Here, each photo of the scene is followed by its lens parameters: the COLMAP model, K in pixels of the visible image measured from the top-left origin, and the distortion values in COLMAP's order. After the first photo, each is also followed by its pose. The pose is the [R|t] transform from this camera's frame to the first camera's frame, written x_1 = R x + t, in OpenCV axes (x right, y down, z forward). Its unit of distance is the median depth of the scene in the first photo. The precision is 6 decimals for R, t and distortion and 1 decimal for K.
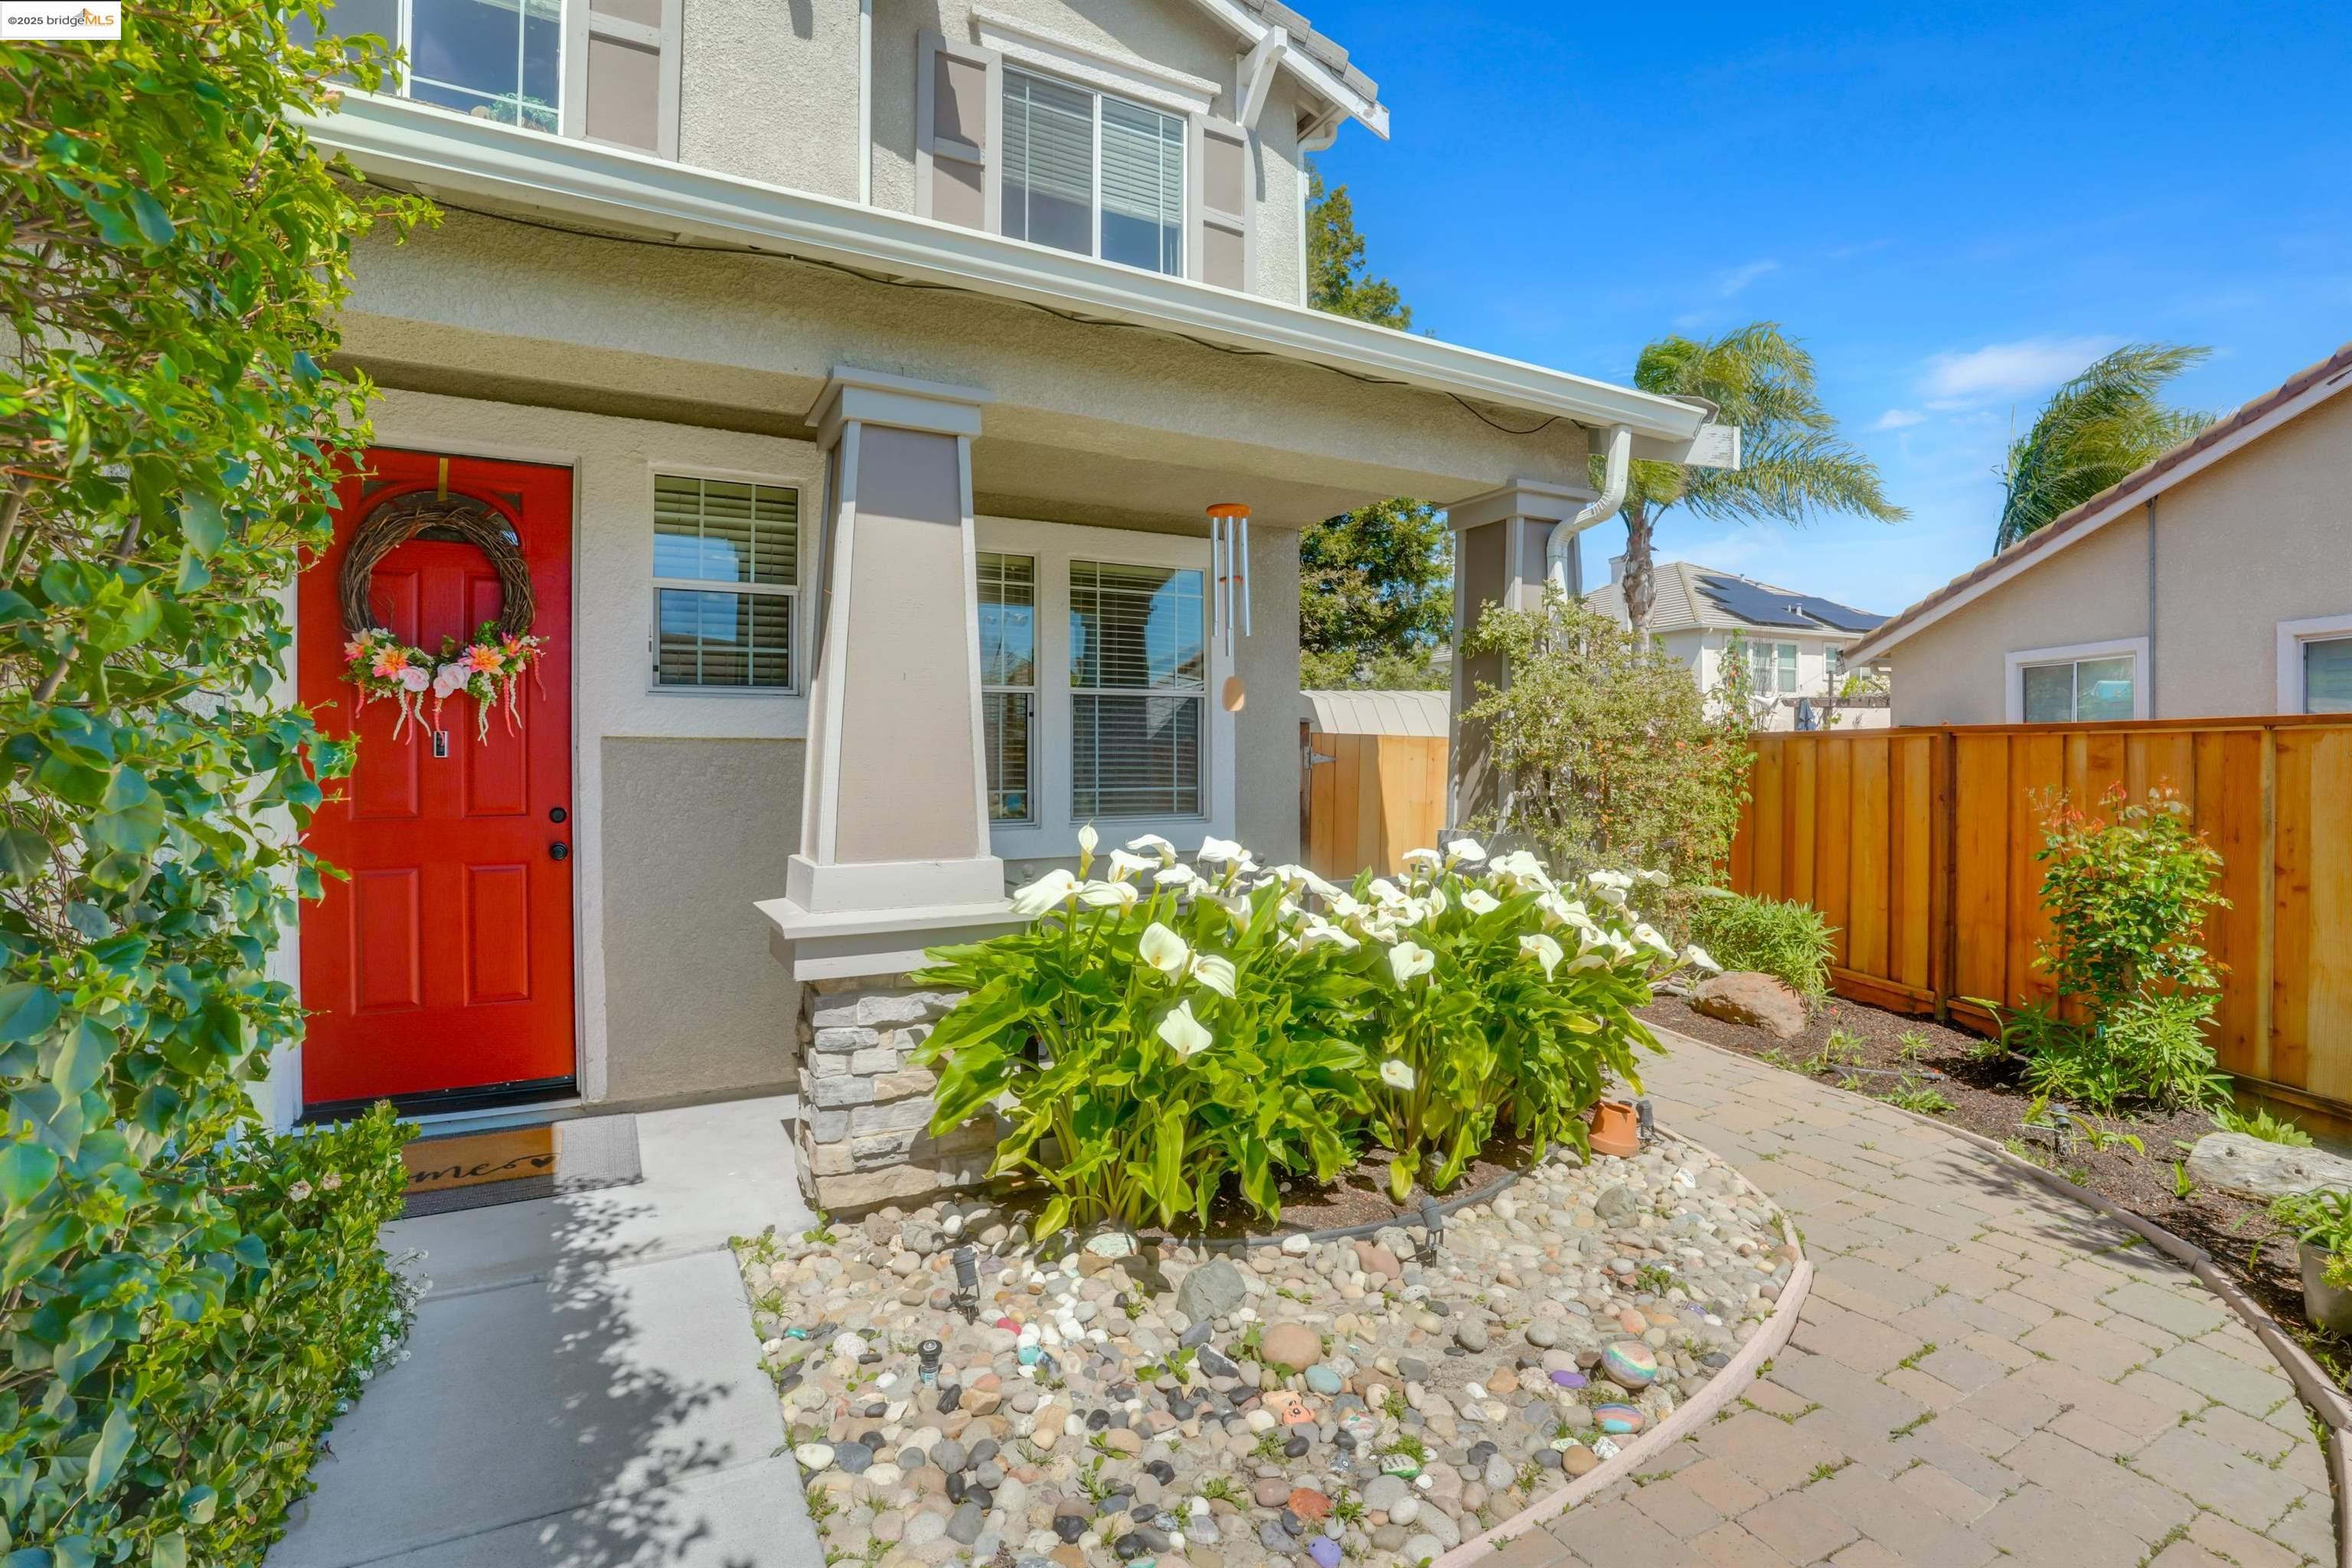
lens RADIAL K [[1104.5, 0, 1179.4], [0, 1104.5, 768.4], [0, 0, 1]] dist [-0.056749, 0.022090]
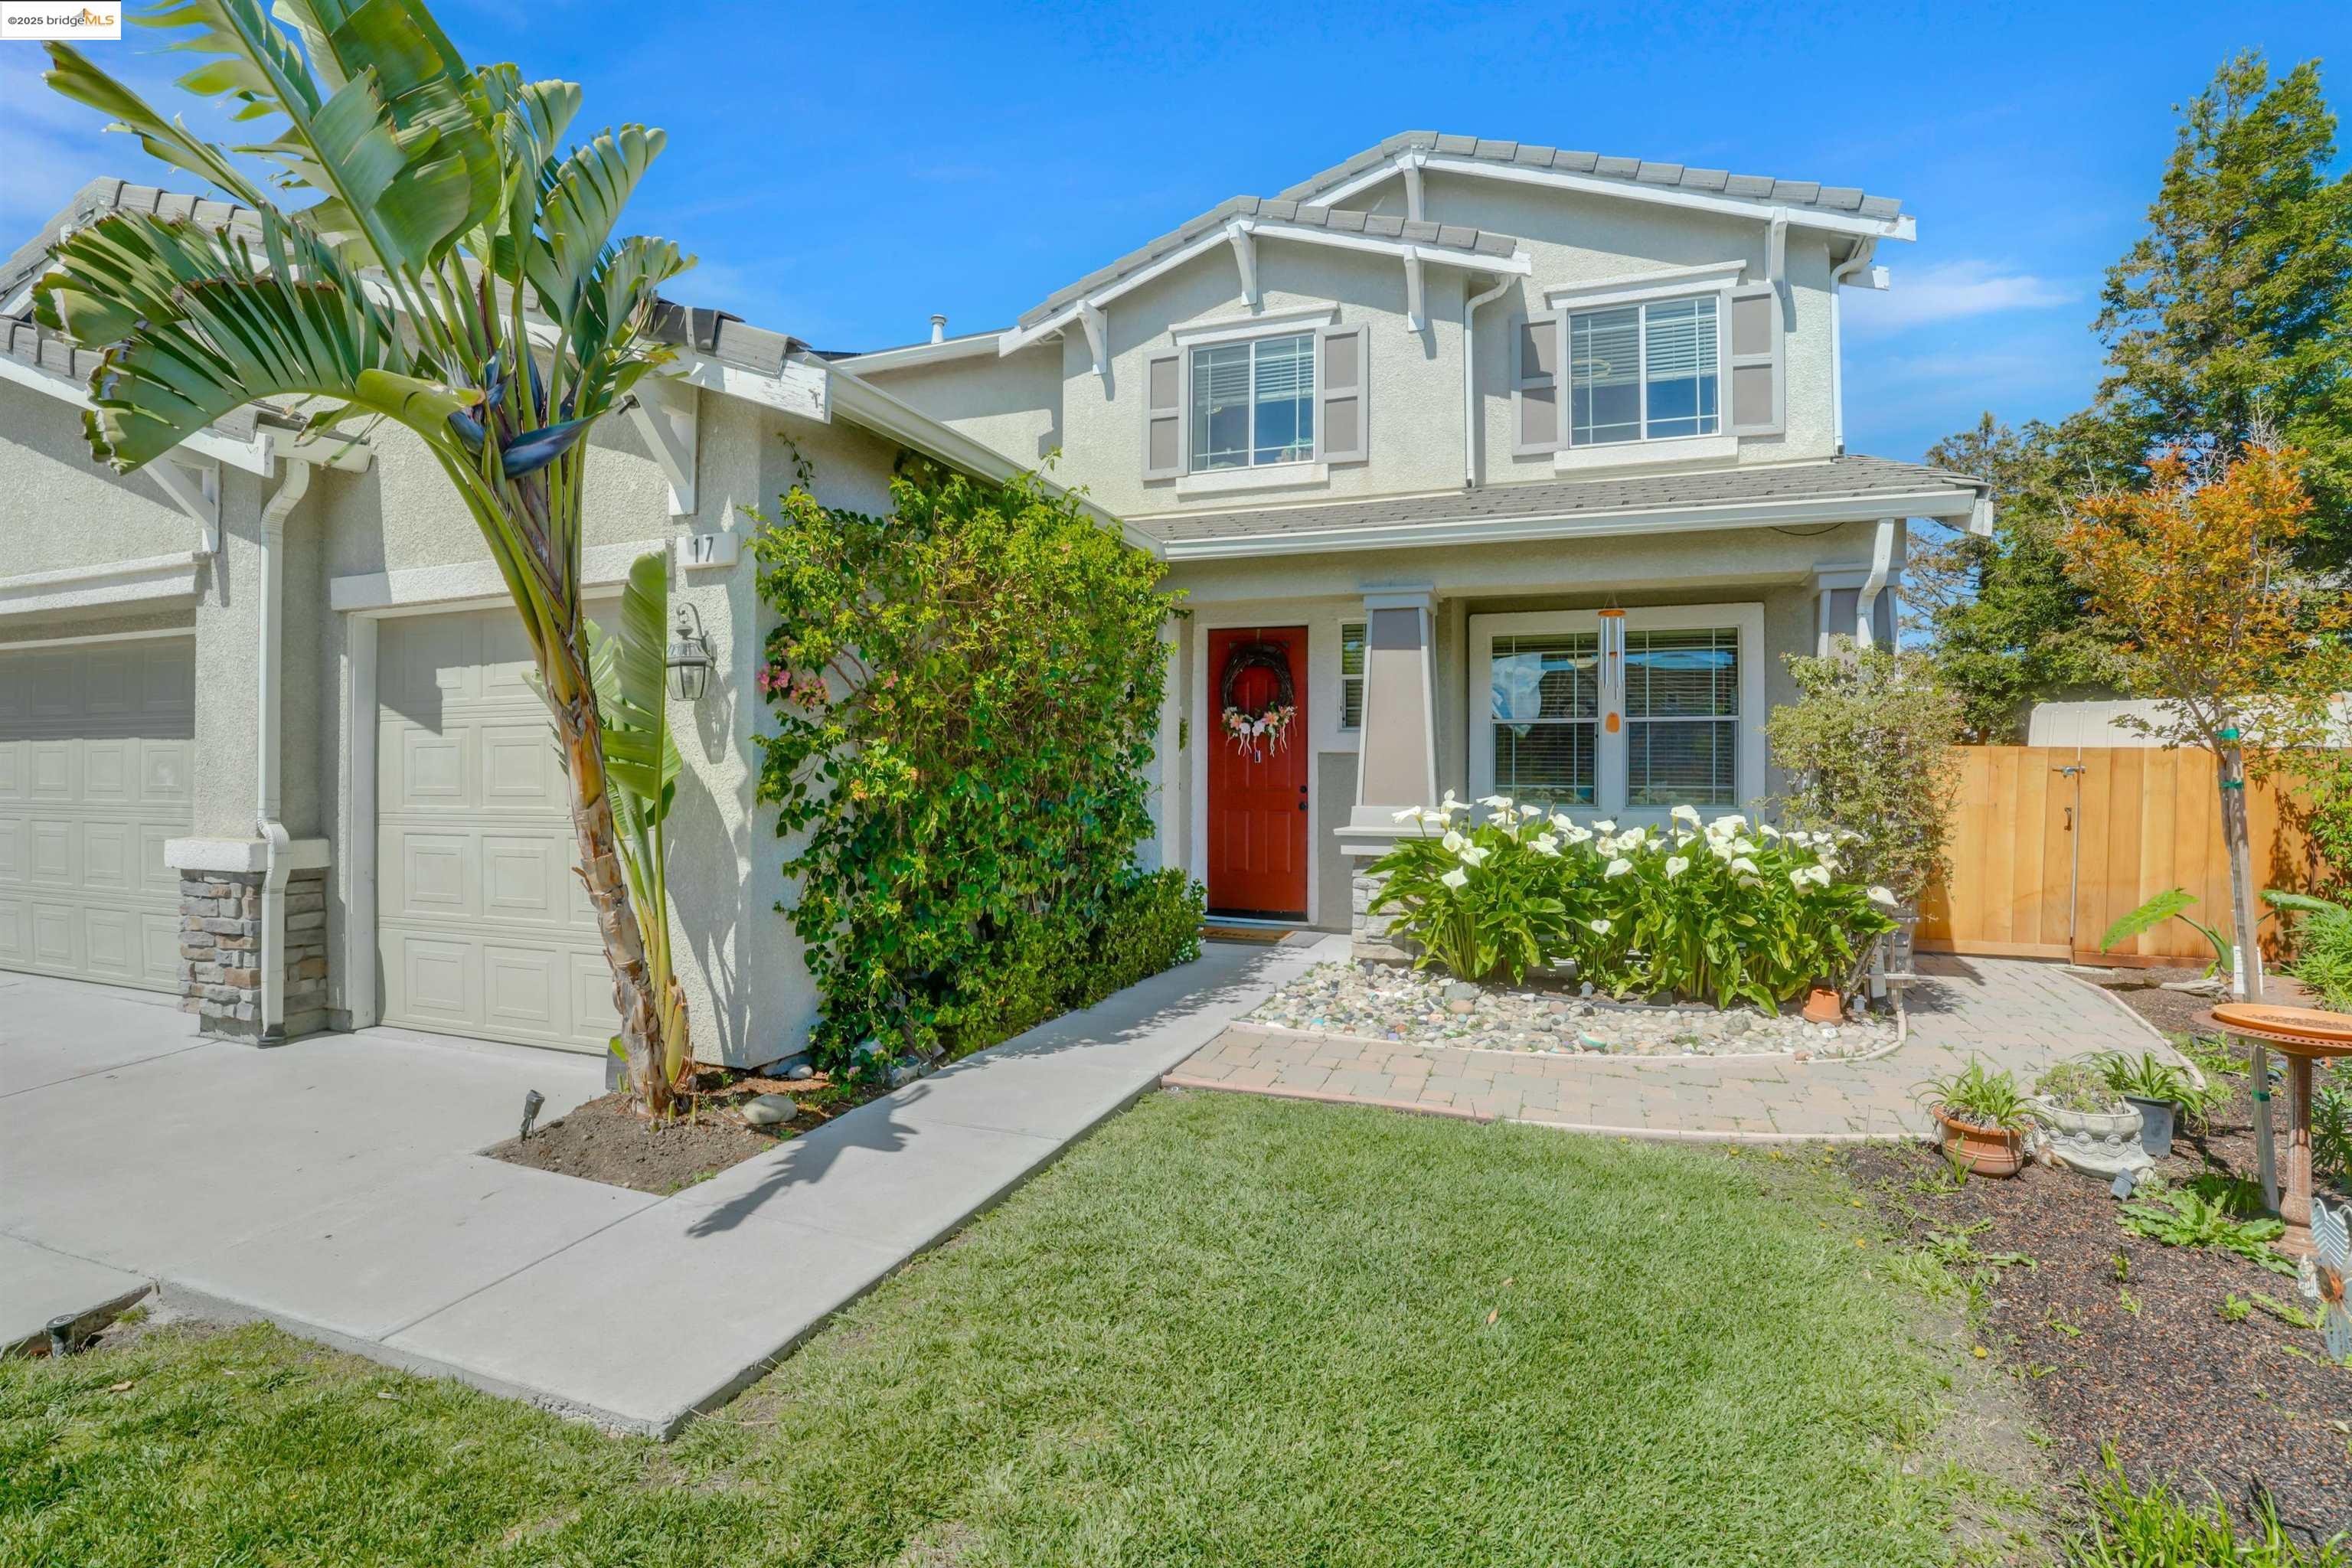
lens RADIAL K [[1104.5, 0, 1179.4], [0, 1104.5, 768.4], [0, 0, 1]] dist [-0.056749, 0.022090]
pose [[0.670327, -0.003189, -0.742059, 0.862594], [-0.008937, 0.999884, -0.012369, 0.029869], [0.742012, 0.014923, 0.670220, -0.622339]]
